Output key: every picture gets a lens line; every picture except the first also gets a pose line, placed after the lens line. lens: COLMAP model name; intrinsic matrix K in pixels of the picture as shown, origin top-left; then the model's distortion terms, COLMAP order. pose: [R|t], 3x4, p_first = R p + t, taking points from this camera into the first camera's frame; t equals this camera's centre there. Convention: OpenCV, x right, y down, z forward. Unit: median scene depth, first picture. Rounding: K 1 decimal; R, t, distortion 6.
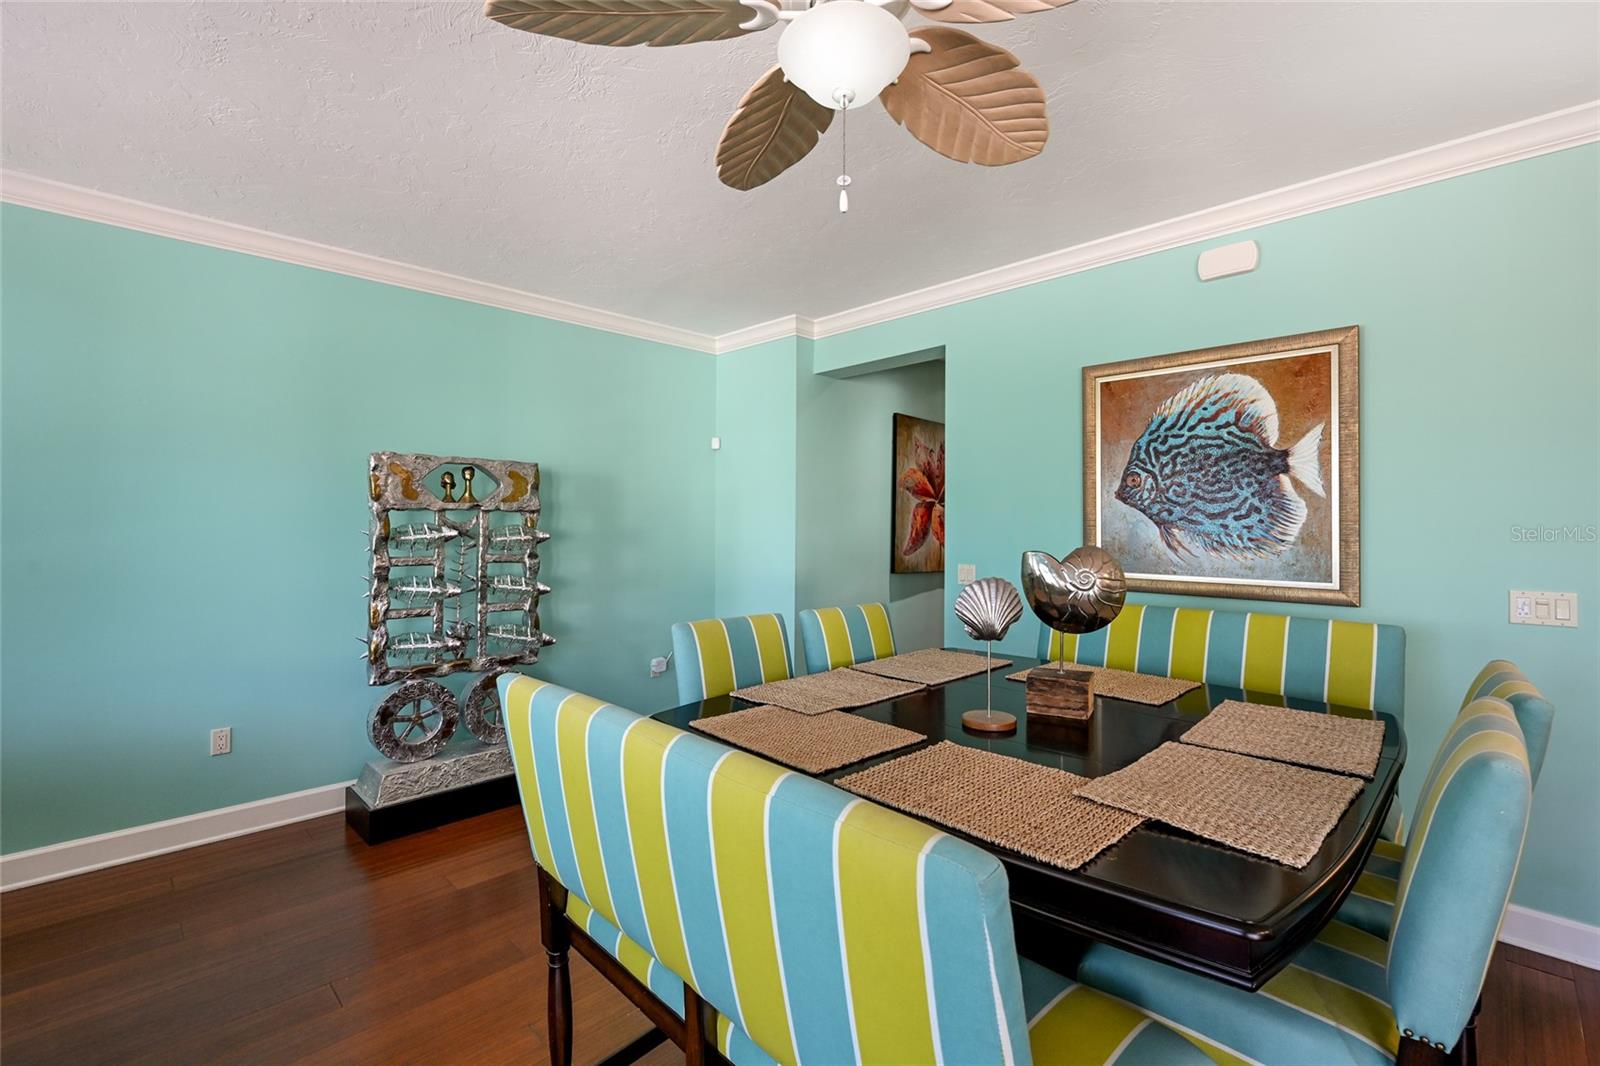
lens RADIAL K [[698.4, 0, 812.7], [0, 698.4, 506.5], [0, 0, 1]] dist [-0.002813, 0.000813]
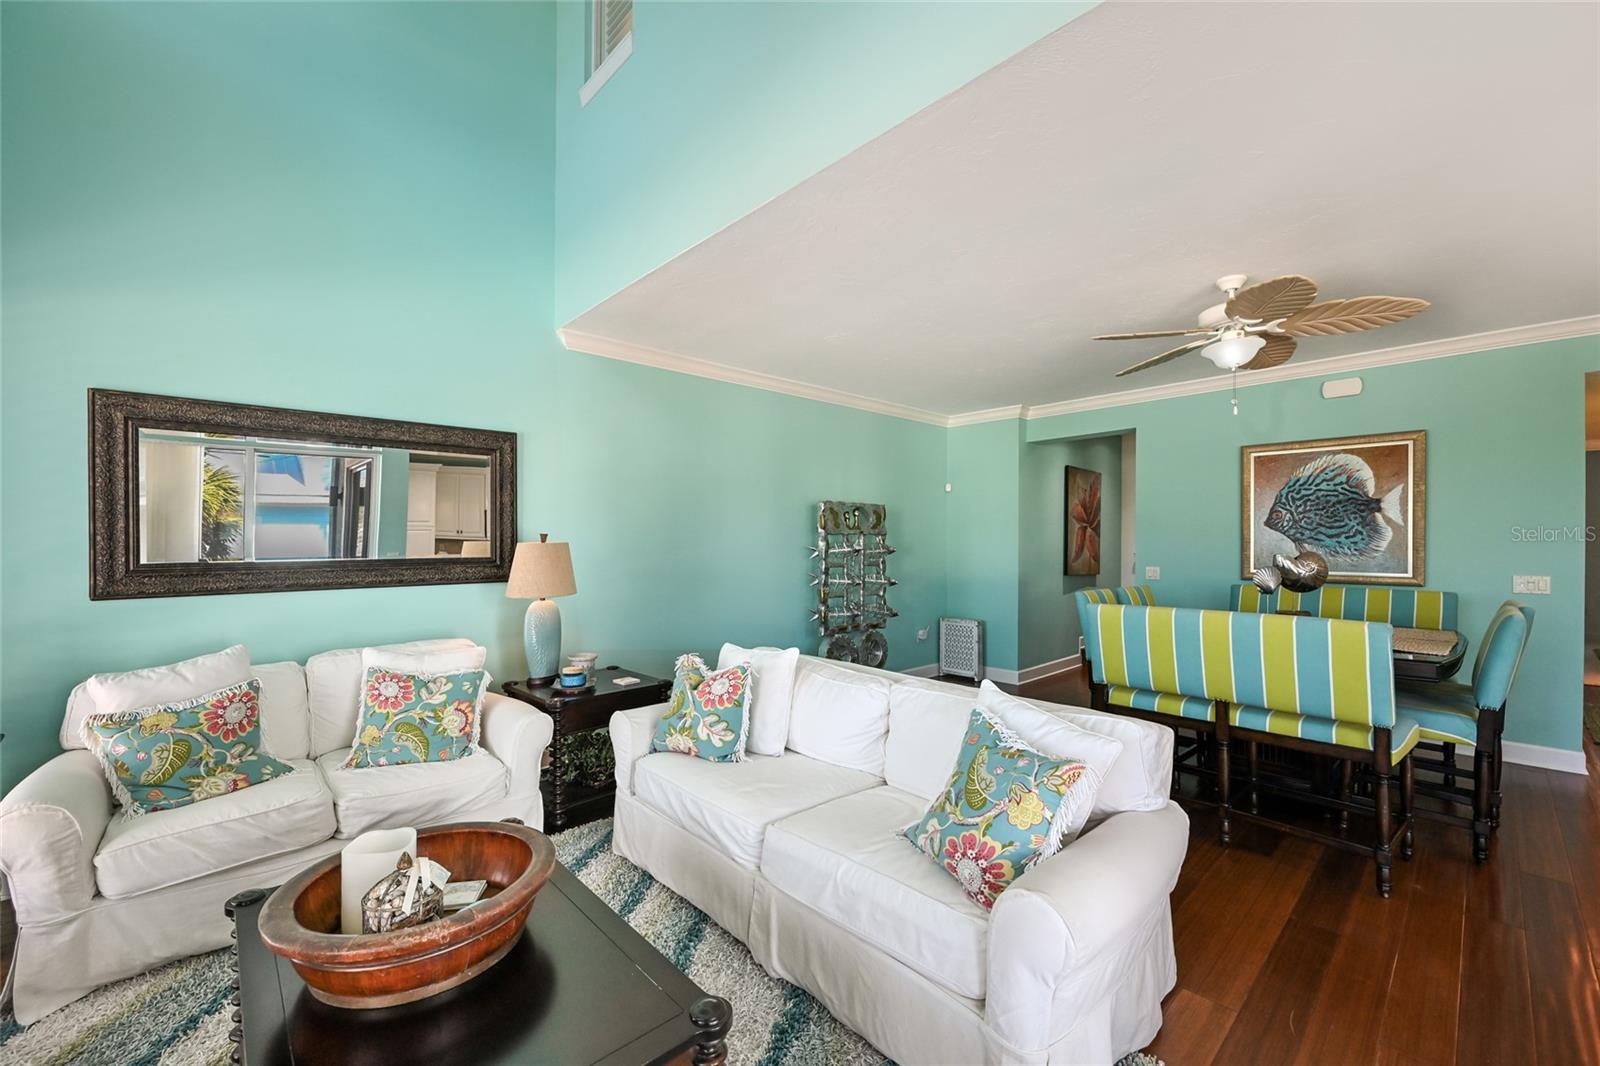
lens RADIAL K [[648.7, 0, 797.7], [0, 648.7, 534.6], [0, 0, 1]] dist [0.000624, 0.000092]
pose [[0.999227, -0.004259, -0.039074, -0.672264], [0.004813, 0.999889, 0.014117, -0.019327], [0.039010, -0.014294, 0.999137, -0.644767]]
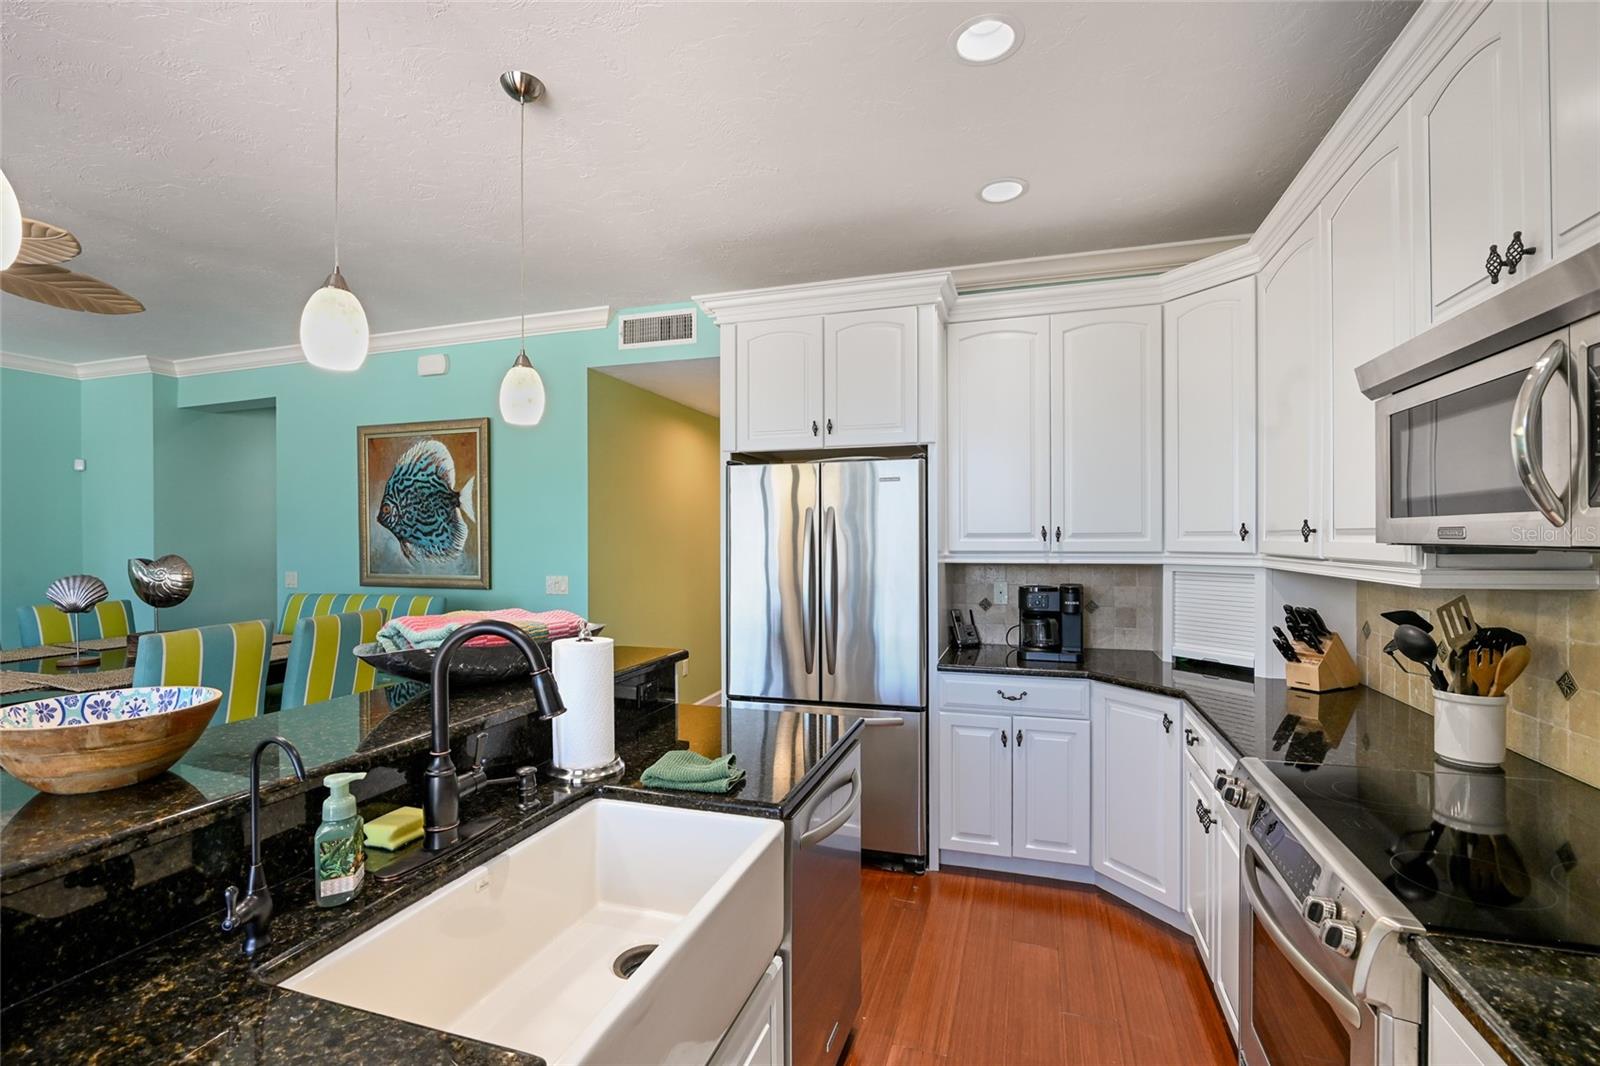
lens RADIAL K [[698.4, 0, 797.1], [0, 698.4, 537.2], [0, 0, 1]] dist [-0.002813, 0.000813]
pose [[0.902938, -0.005158, 0.429739, 0.642969], [-0.004891, 0.999740, 0.022276, -0.017027], [-0.429742, -0.022215, 0.902678, -0.695011]]
